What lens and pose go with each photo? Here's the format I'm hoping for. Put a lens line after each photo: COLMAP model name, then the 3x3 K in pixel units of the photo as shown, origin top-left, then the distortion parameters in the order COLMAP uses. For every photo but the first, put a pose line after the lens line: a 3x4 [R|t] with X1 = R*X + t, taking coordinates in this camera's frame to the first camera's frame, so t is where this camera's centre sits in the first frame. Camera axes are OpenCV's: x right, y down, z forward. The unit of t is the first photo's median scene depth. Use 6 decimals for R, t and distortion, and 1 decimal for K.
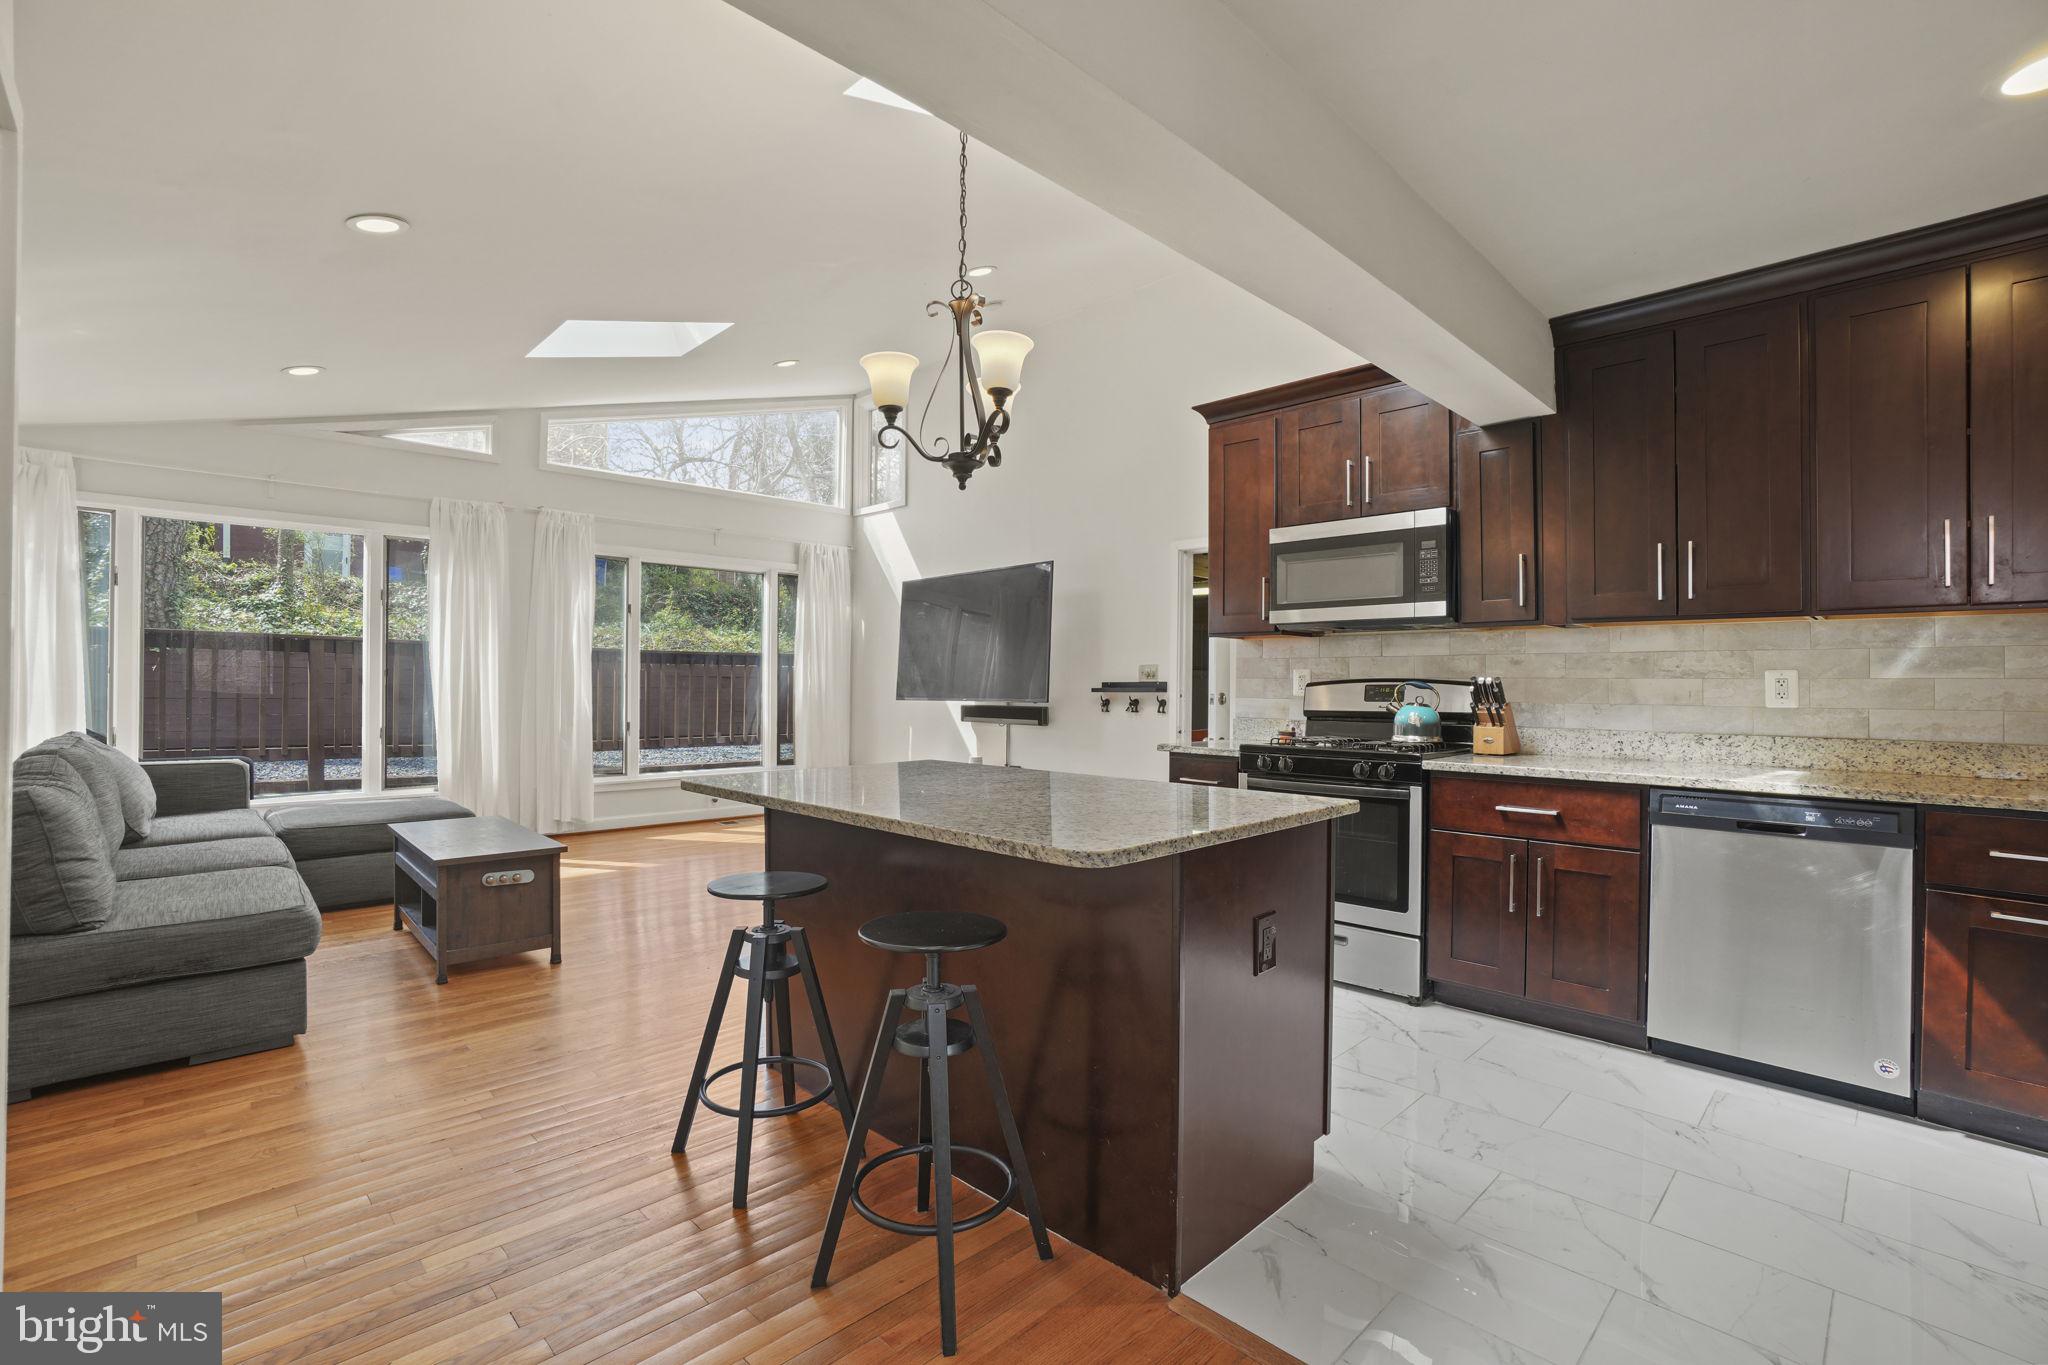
lens RADIAL K [[884.6, 0, 1019.4], [0, 884.6, 673.8], [0, 0, 1]] dist [-0.001881, -0.000143]
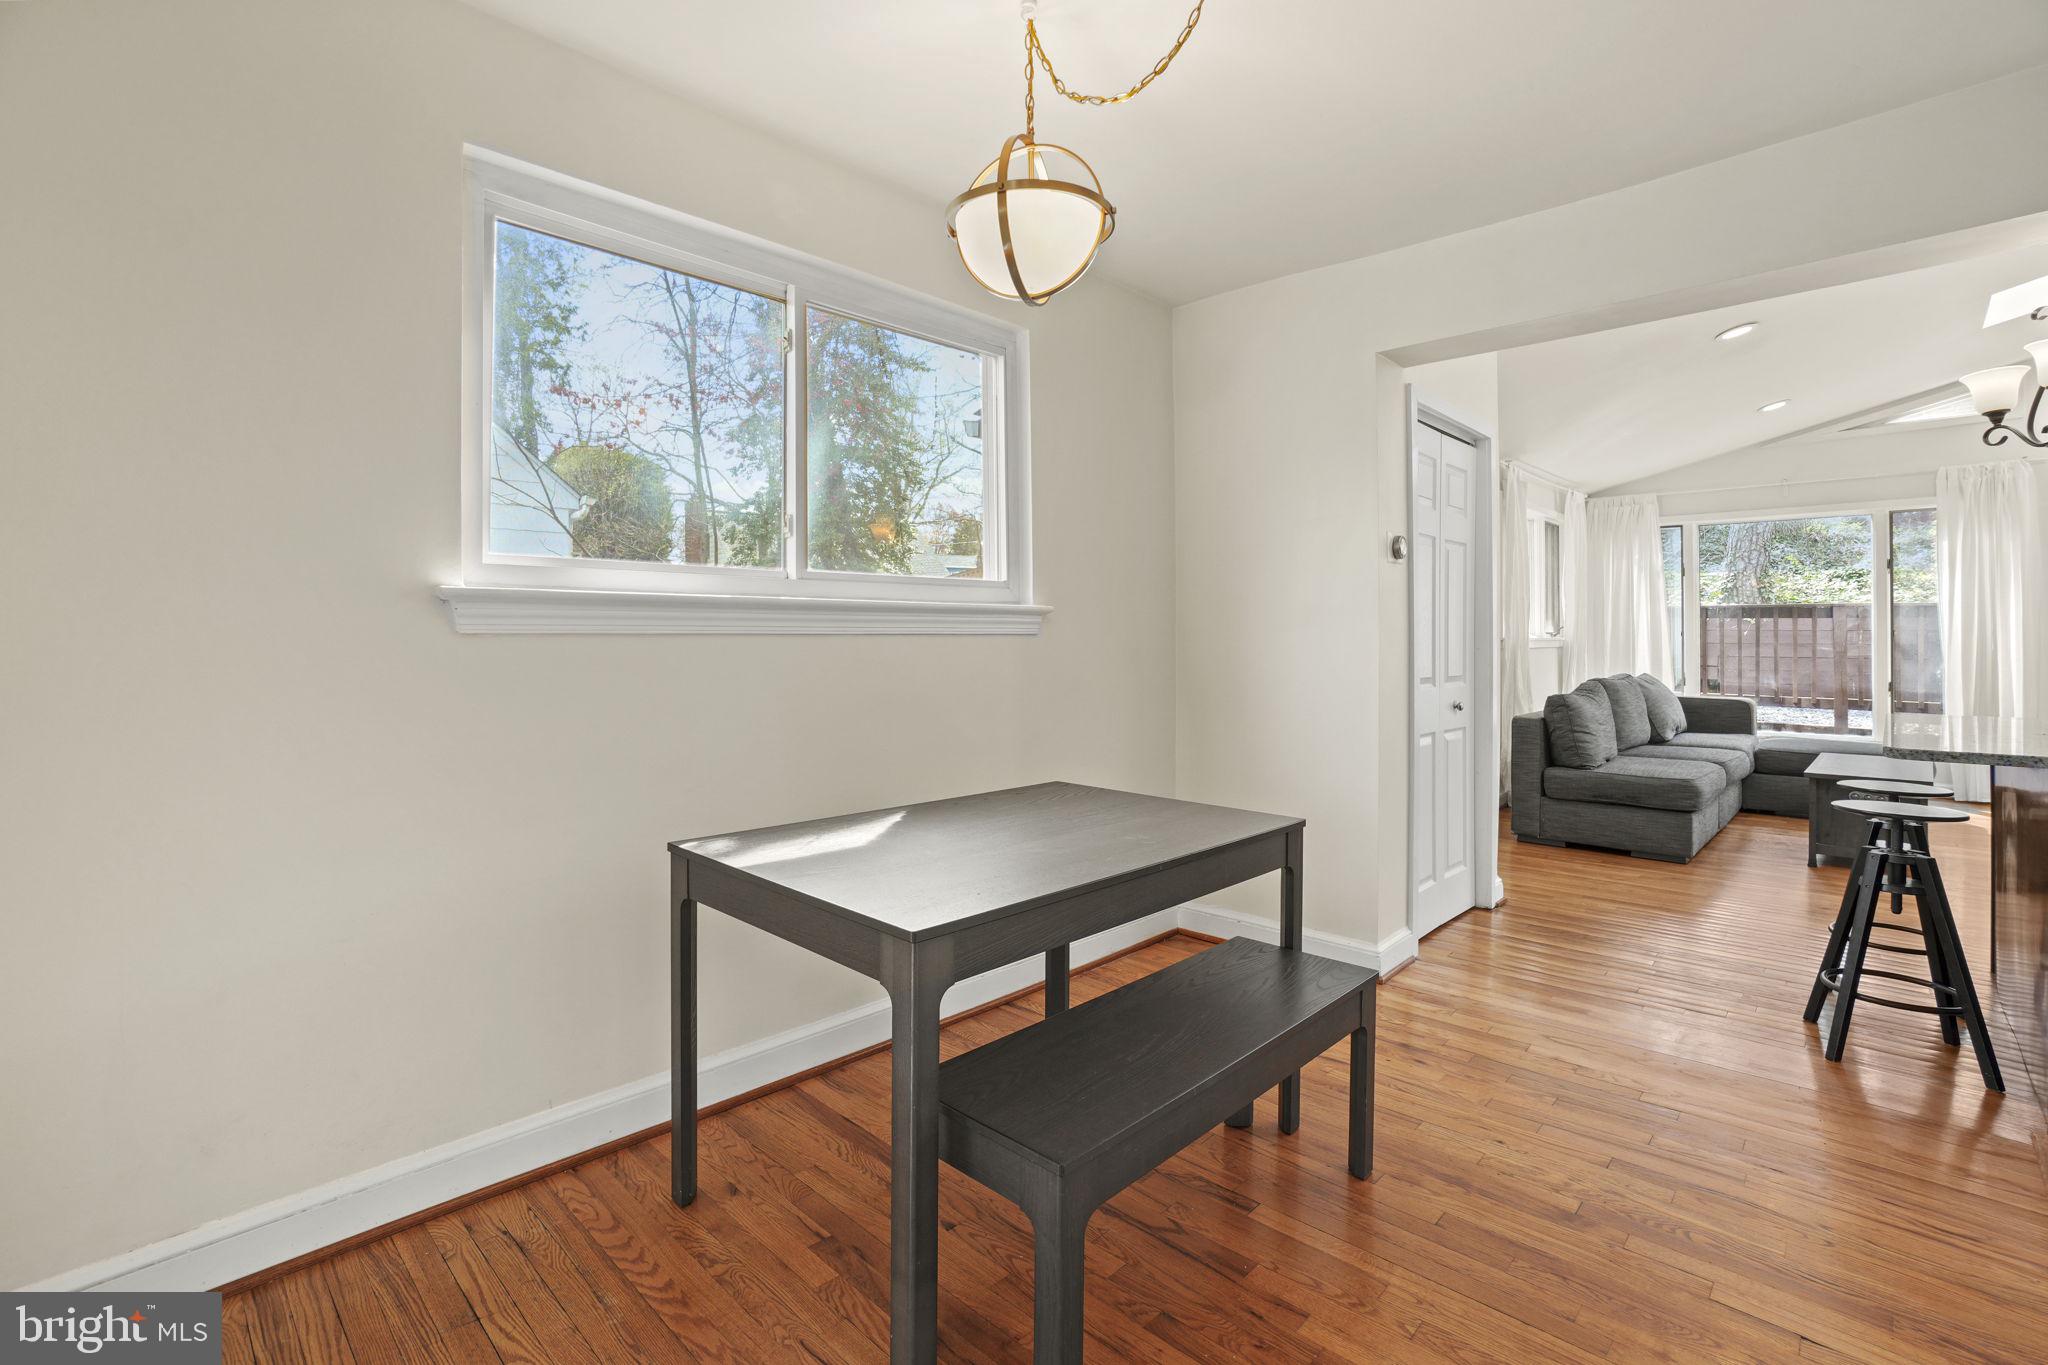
lens RADIAL K [[919.5, 0, 1010.6], [0, 919.5, 660.9], [0, 0, 1]] dist [-0.001569, -0.000114]
pose [[0.032319, 0.021472, -0.999247, 0.684332], [0.004699, 0.999755, 0.021634, 0.002889], [0.999467, -0.005395, 0.032210, -0.244240]]
